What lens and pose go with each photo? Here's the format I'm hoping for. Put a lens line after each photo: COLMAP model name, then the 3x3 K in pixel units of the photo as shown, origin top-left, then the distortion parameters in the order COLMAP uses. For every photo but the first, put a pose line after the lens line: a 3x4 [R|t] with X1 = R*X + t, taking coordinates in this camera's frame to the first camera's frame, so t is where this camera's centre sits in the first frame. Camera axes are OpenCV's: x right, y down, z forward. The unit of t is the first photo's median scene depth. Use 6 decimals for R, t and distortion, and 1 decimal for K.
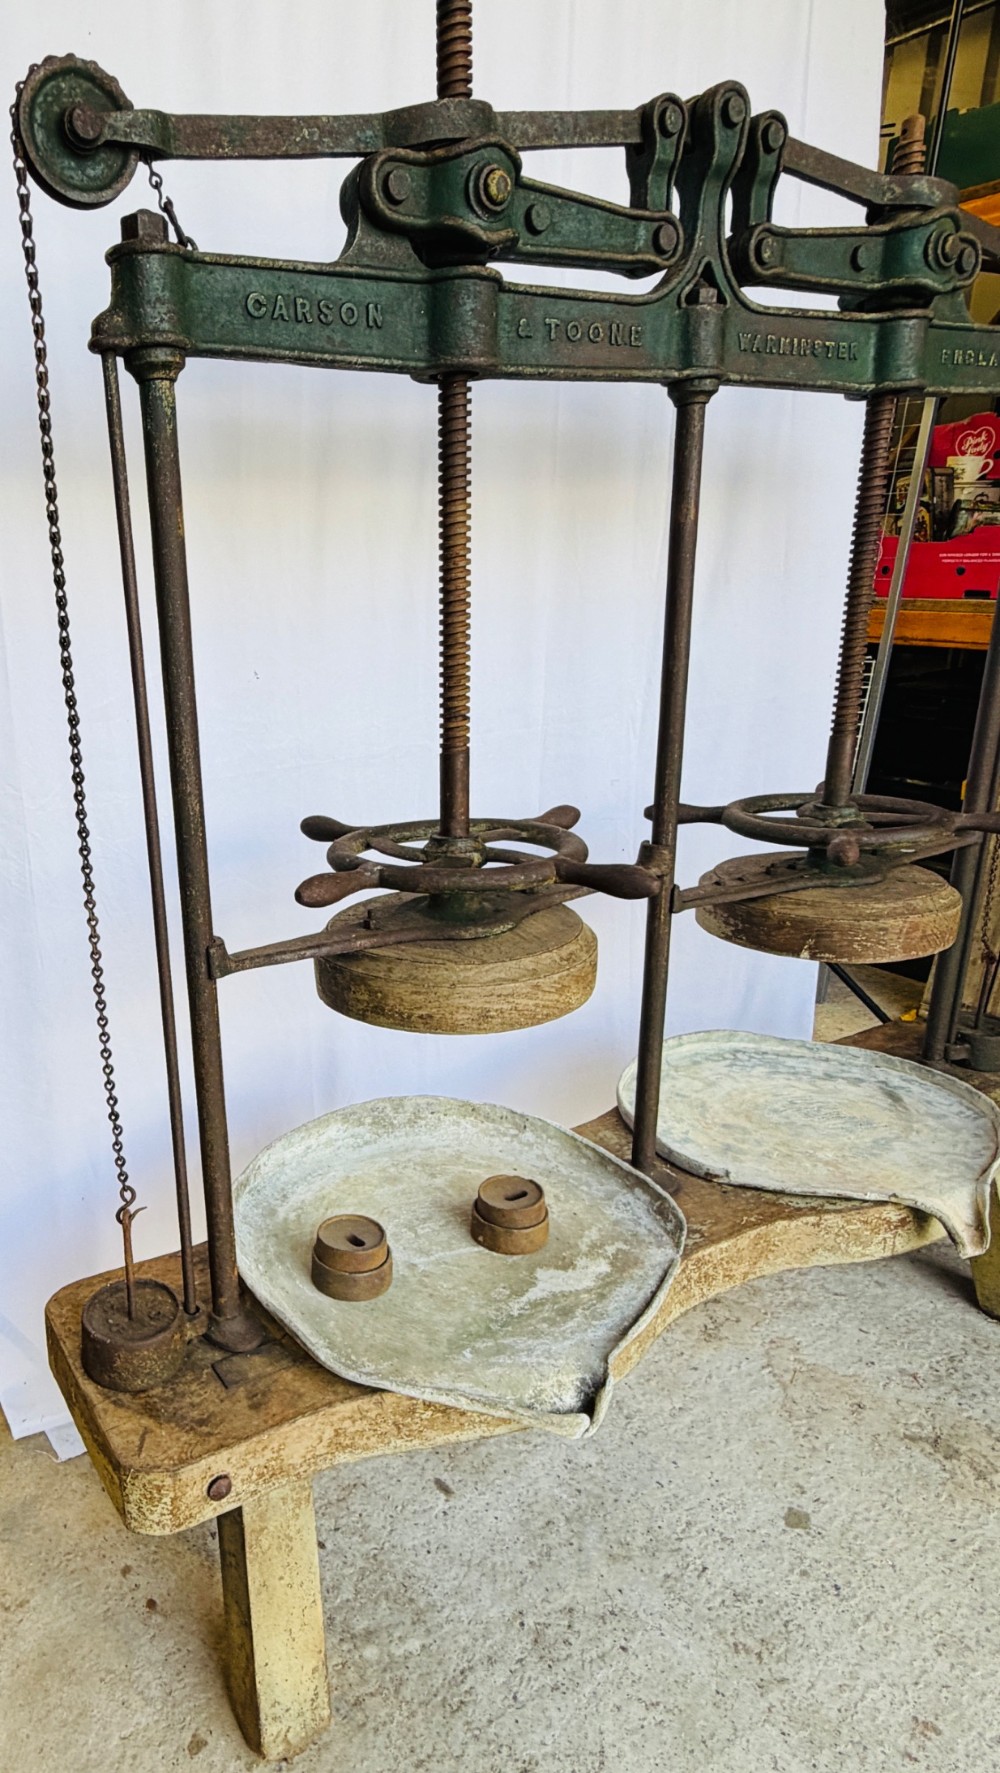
lens RADIAL K [[1106.1, 0, 275.0], [0, 1106.1, 934.4], [0, 0, 1]] dist [0.000476, 0.004759]
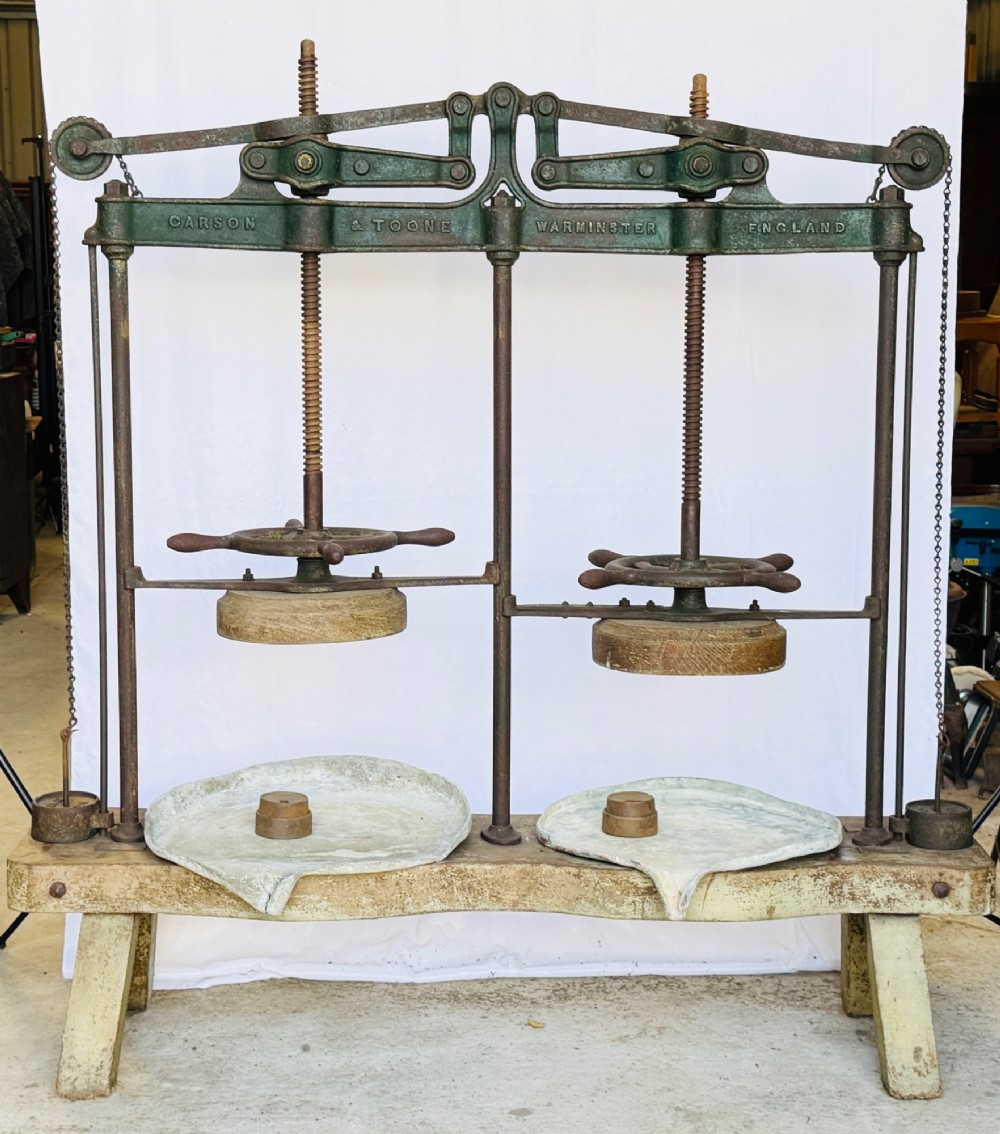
lens RADIAL K [[2111.7, 0, 517.3], [0, 2111.7, 546.3], [0, 0, 1]] dist [0.168509, 0.079704]
pose [[0.888066, 0.101476, -0.448377, 1.789971], [-0.181827, 0.973335, -0.139847, 0.300395], [0.422230, 0.205720, 0.882837, -1.502743]]
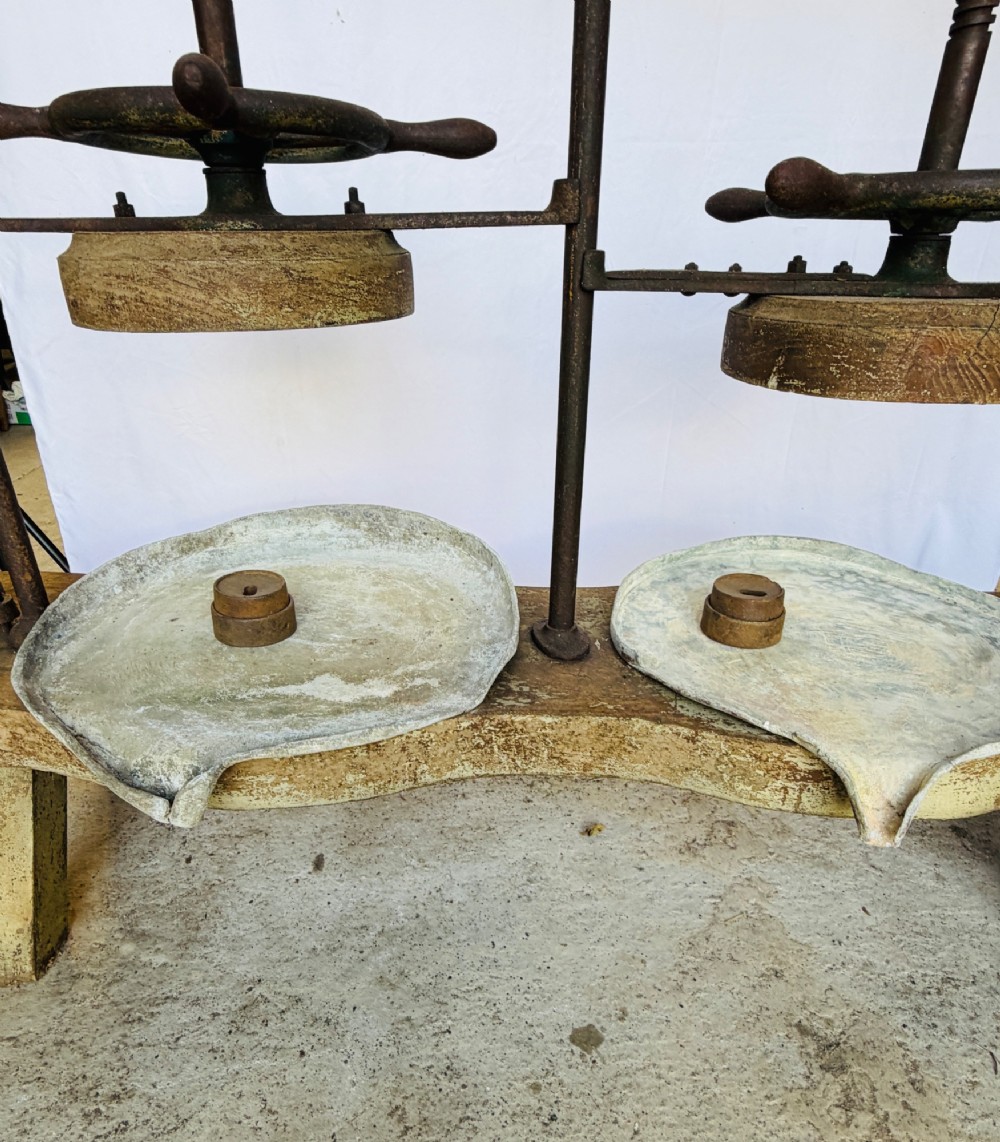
lens RADIAL K [[756.7, 0, 503.1], [0, 756.7, 656.4], [0, 0, 1]] dist [0.002390, 0.000959]
pose [[0.878385, 0.274165, -0.391501, 0.688396], [-0.189521, 0.951765, 0.241299, 0.123639], [0.438773, -0.137755, 0.887976, 0.573687]]
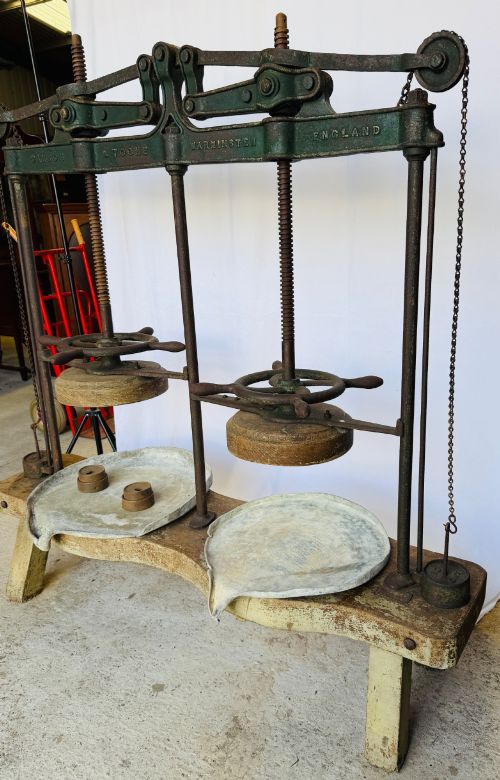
lens RADIAL K [[590.0, 0, 314.4], [0, 590.0, 394.5], [0, 0, 1]] dist [0.083668, -0.136109]
pose [[0.545050, 0.273803, -0.792435, 1.695141], [-0.268748, 0.952354, 0.144208, -0.315077], [0.794163, 0.134365, 0.592665, 0.582479]]
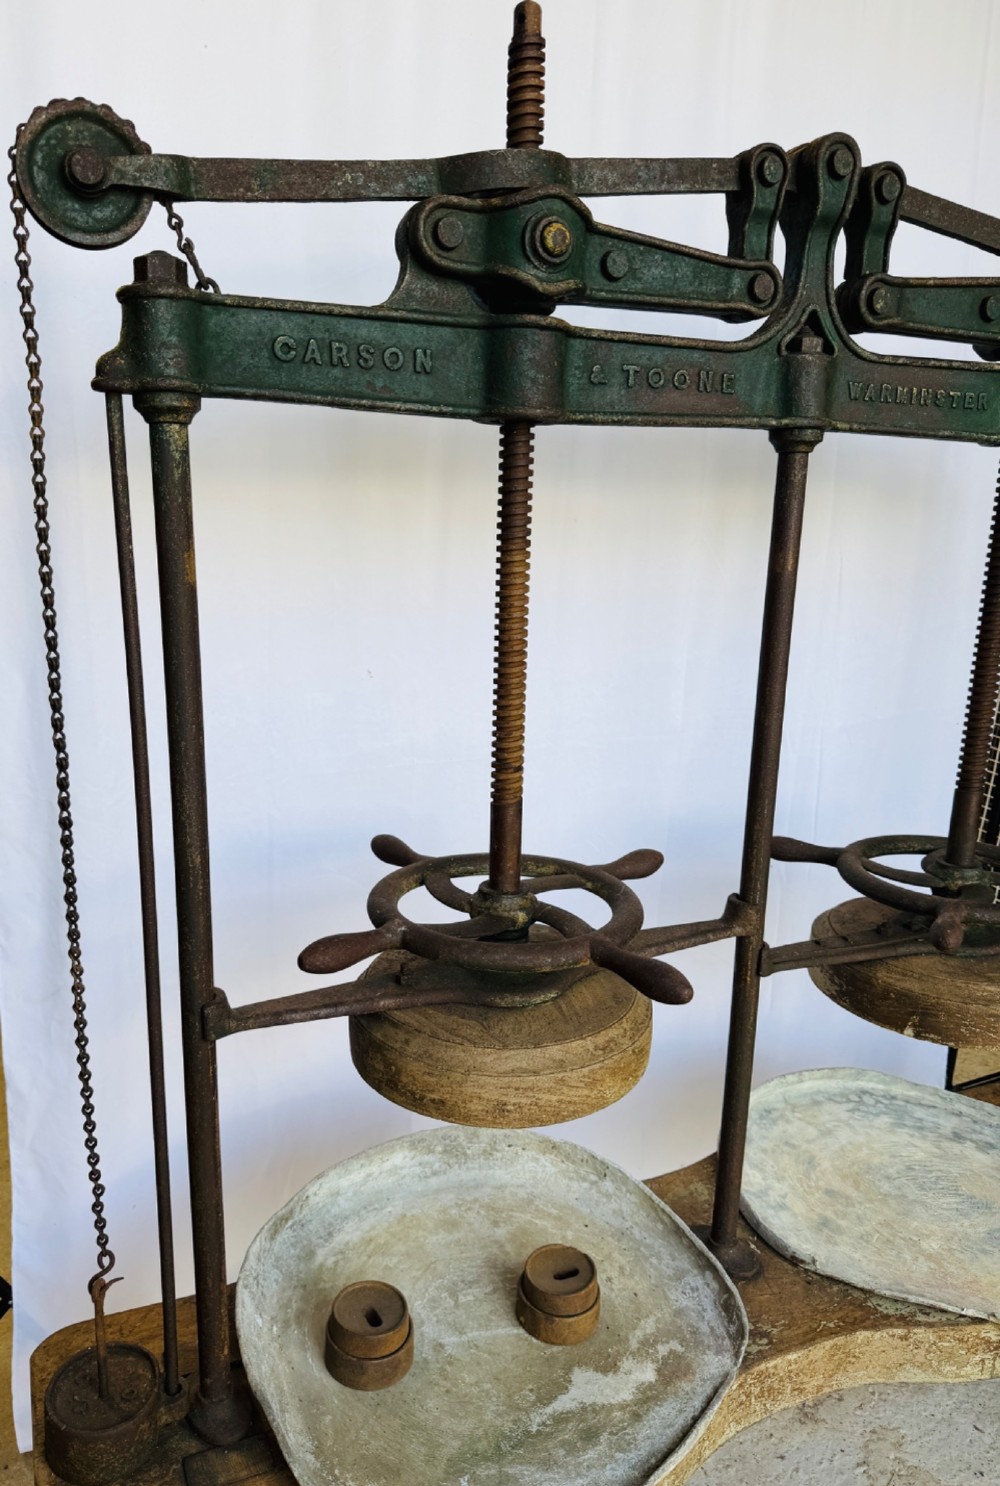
lens RADIAL K [[1063.5, 0, 460.8], [0, 1063.5, 749.9], [0, 0, 1]] dist [0.019631, -0.026368]
pose [[0.995001, 0.080326, -0.059342, 0.176413], [-0.084197, 0.994267, -0.065904, -0.150167], [0.053708, 0.070571, 0.996060, 0.106144]]
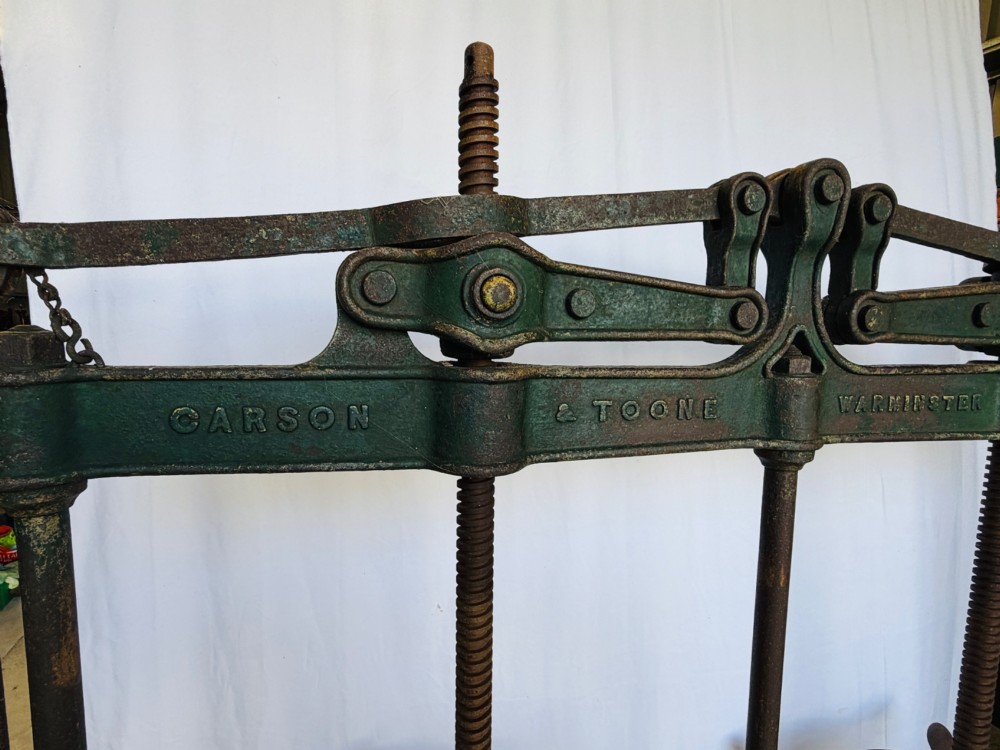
lens RADIAL K [[549.1, 0, 493.5], [0, 549.1, 379.7], [0, 0, 1]] dist [0.003822, 0.000011]
pose [[0.977062, 0.084287, -0.195564, 0.236408], [-0.120448, 0.976062, -0.181097, -0.455858], [0.175618, 0.200498, 0.963825, 0.528703]]
